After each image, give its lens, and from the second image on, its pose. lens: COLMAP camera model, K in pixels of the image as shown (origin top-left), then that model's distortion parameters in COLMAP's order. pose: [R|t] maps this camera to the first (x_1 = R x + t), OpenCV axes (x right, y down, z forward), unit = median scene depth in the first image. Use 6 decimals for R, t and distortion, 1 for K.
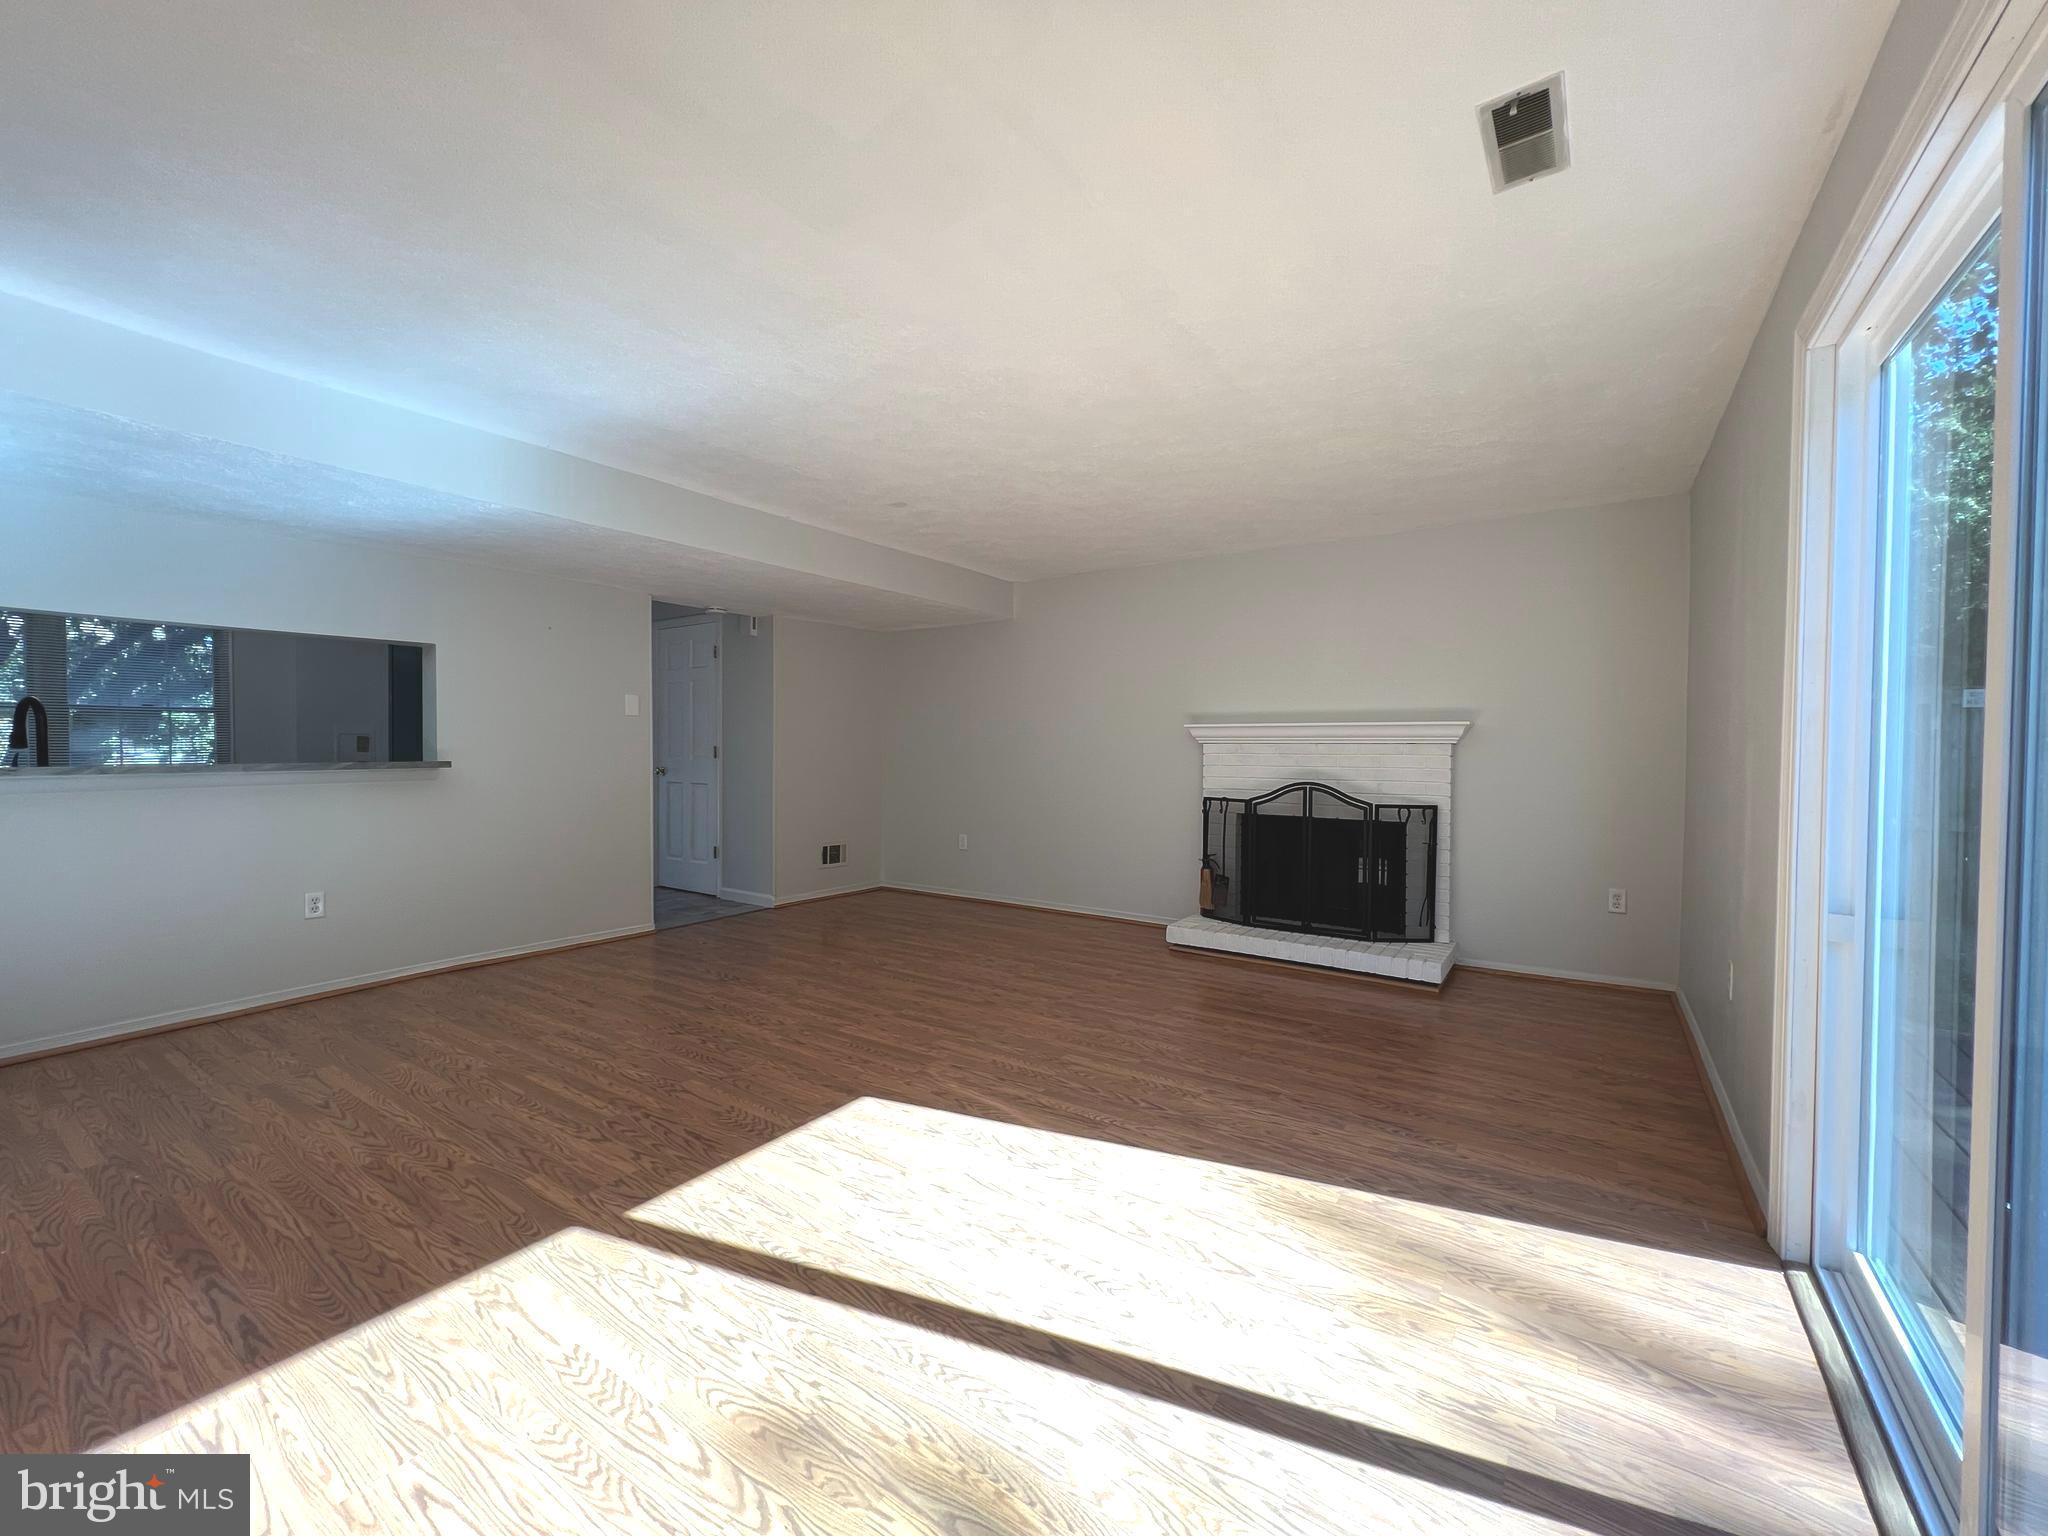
lens RADIAL K [[819.4, 0, 1023.6], [0, 819.4, 763.6], [0, 0, 1]] dist [-0.002088, -0.000027]
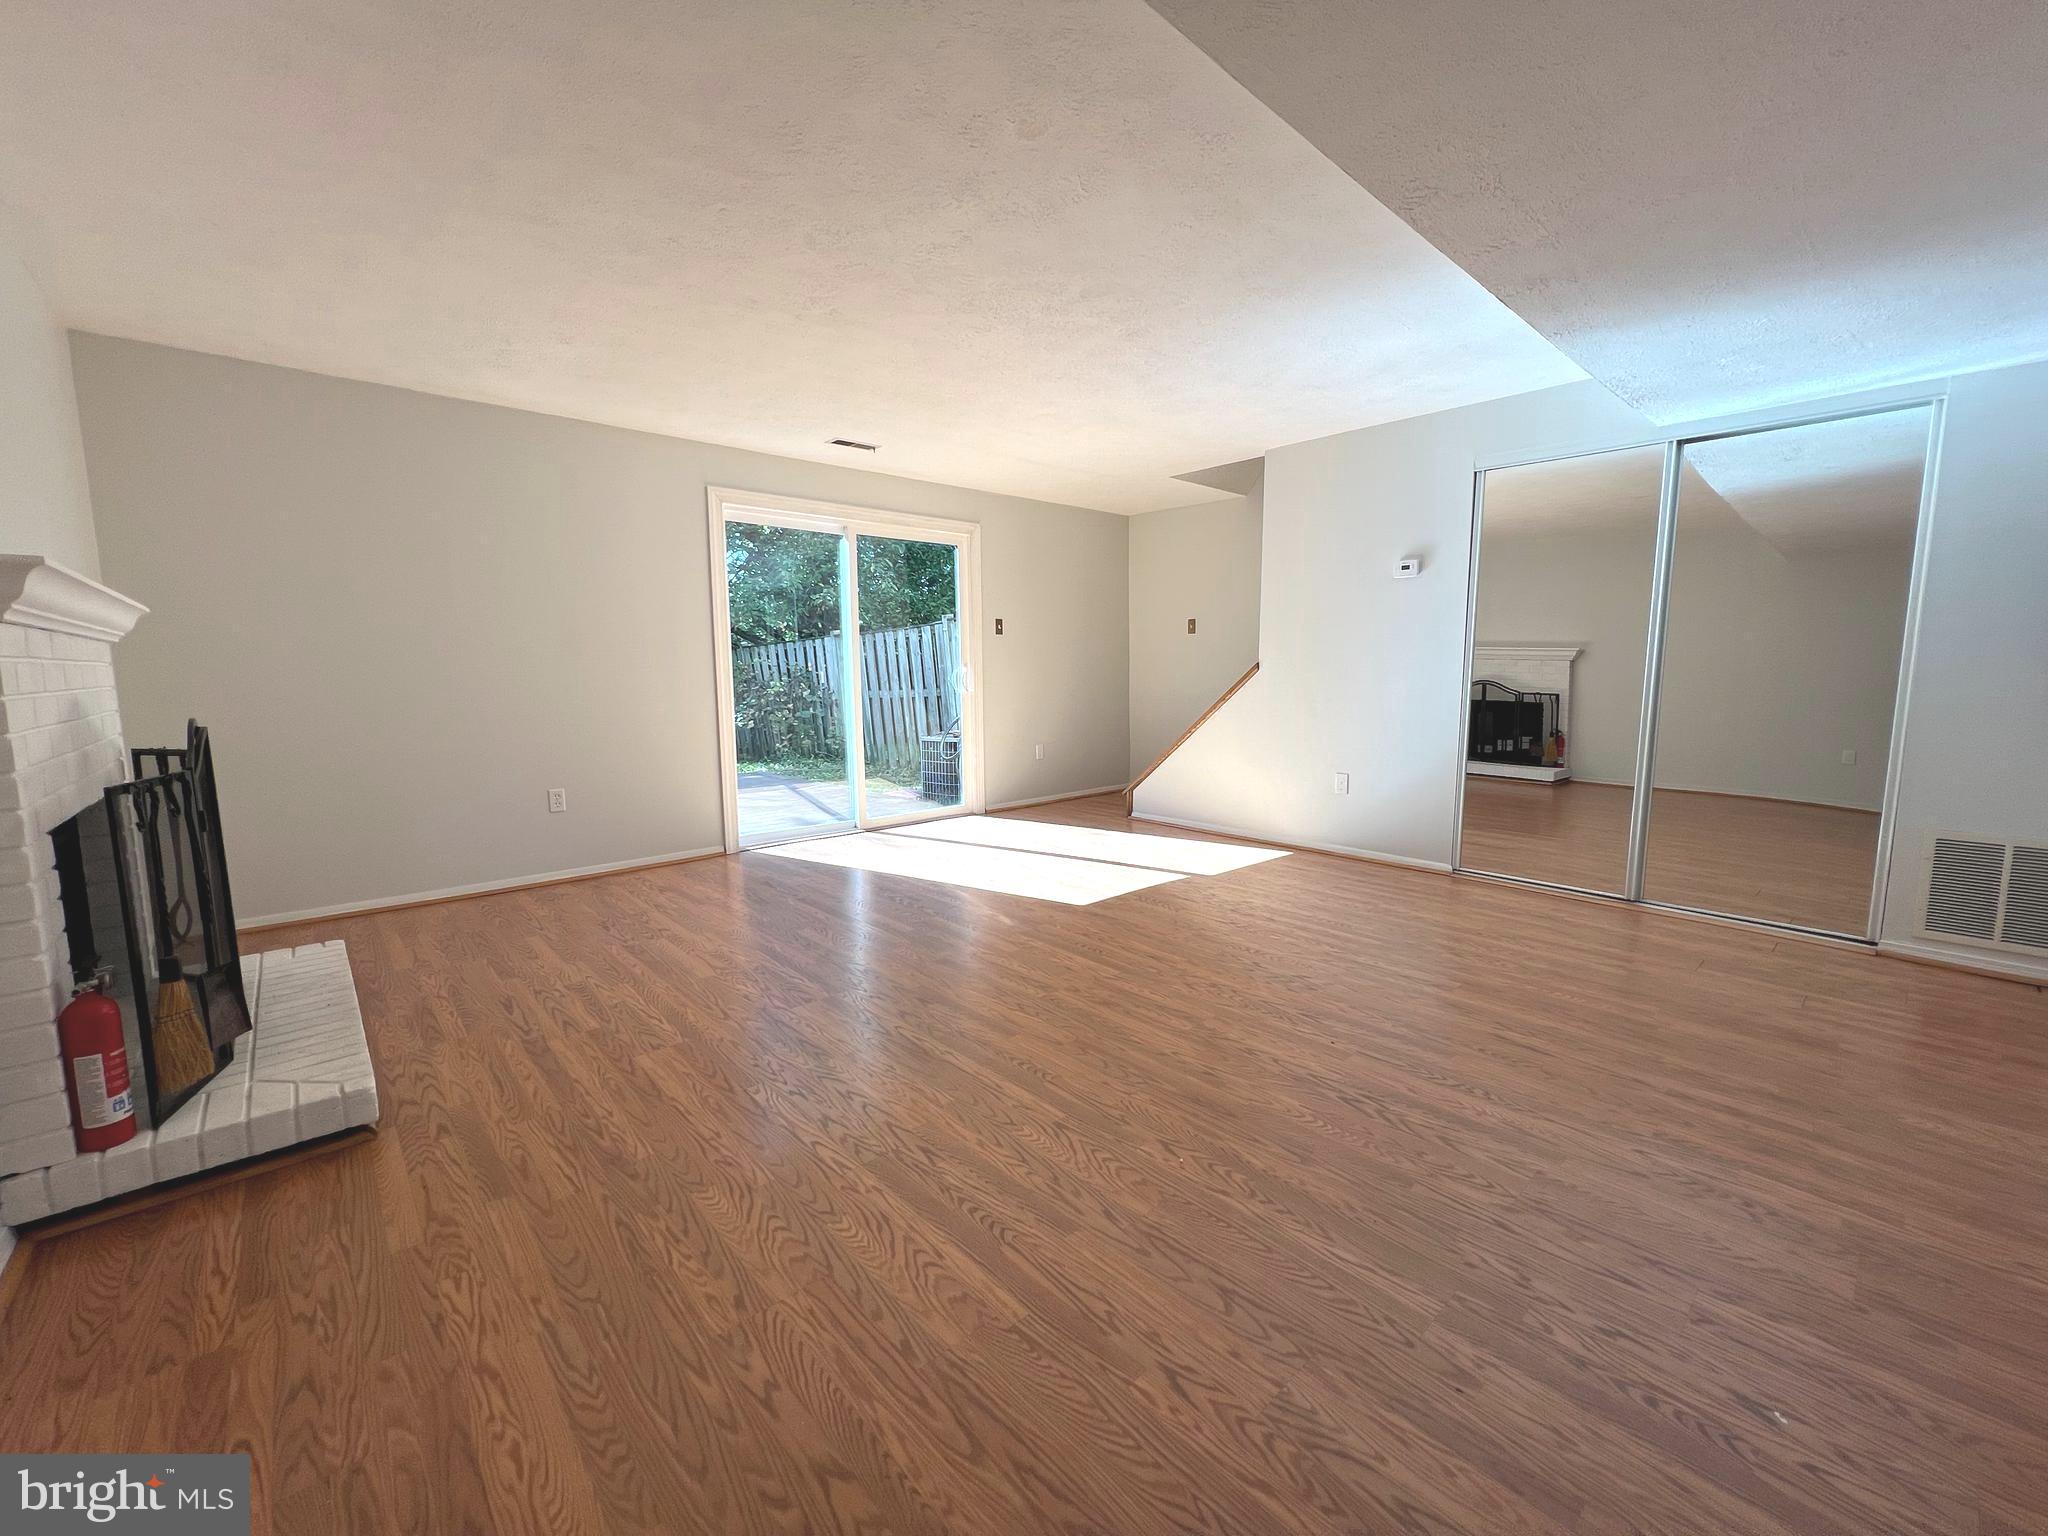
lens RADIAL K [[819.5, 0, 1023.6], [0, 819.5, 763.5], [0, 0, 1]] dist [-0.002387, 0.000676]
pose [[-0.971801, -0.024439, 0.234531, -0.328383], [0.007591, 0.990857, 0.134703, -0.016954], [-0.235679, 0.132685, -0.962731, 1.844213]]
